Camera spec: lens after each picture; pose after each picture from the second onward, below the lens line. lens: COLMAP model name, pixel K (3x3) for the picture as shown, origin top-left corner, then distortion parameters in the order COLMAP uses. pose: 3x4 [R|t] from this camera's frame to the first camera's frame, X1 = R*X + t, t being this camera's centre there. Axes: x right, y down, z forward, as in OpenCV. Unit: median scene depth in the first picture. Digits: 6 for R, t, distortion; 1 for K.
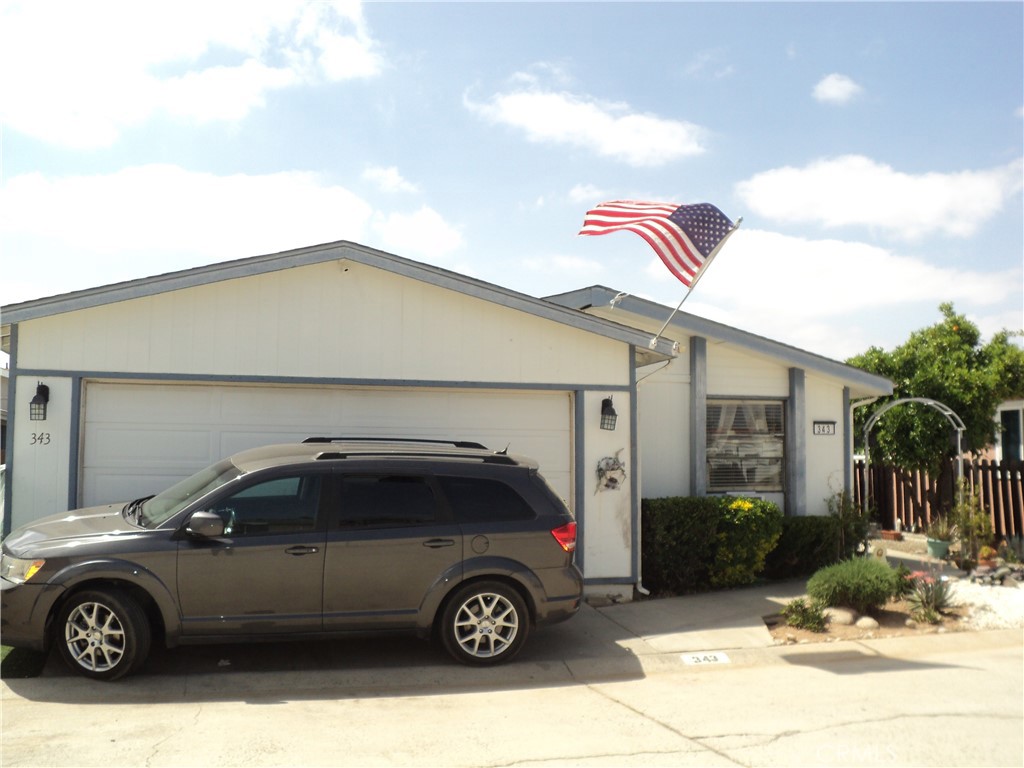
lens RADIAL K [[1034.4, 0, 512.0], [0, 1034.4, 384.0], [0, 0, 1]] dist [-0.218489, 0.251608]
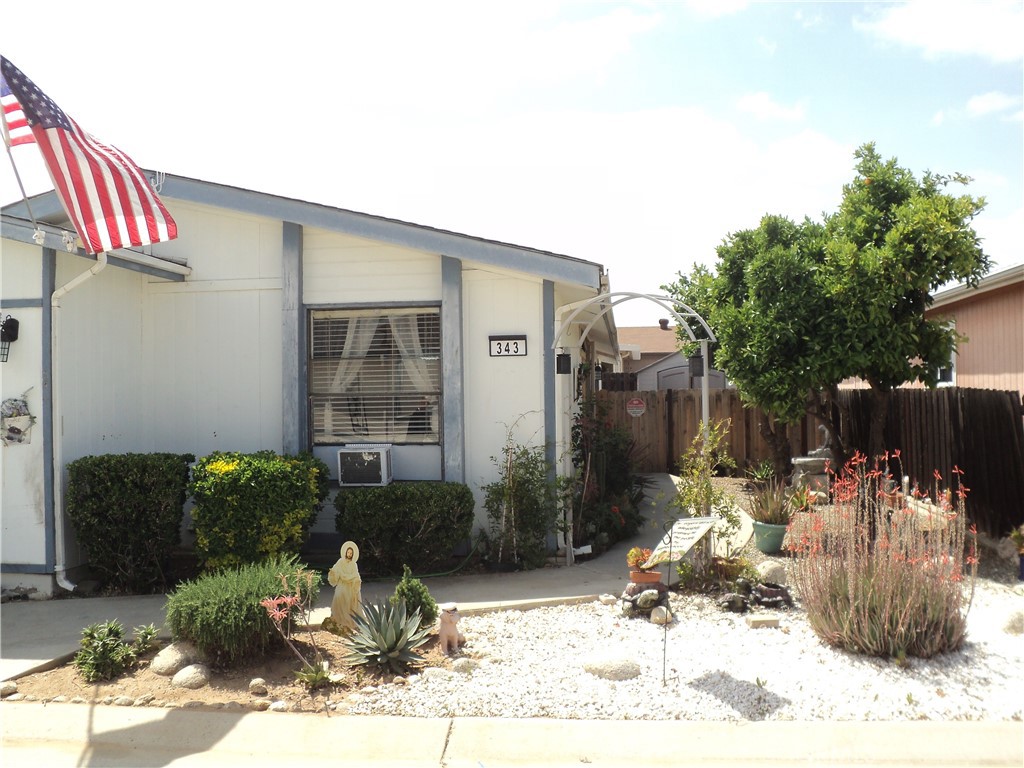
lens RADIAL K [[1034.4, 0, 512.0], [0, 1034.4, 384.0], [0, 0, 1]] dist [-0.218489, 0.251608]
pose [[0.932160, -0.023011, -0.361314, 0.567268], [0.046710, 0.997281, 0.056995, 0.031201], [0.359021, -0.070005, 0.930701, 0.399594]]
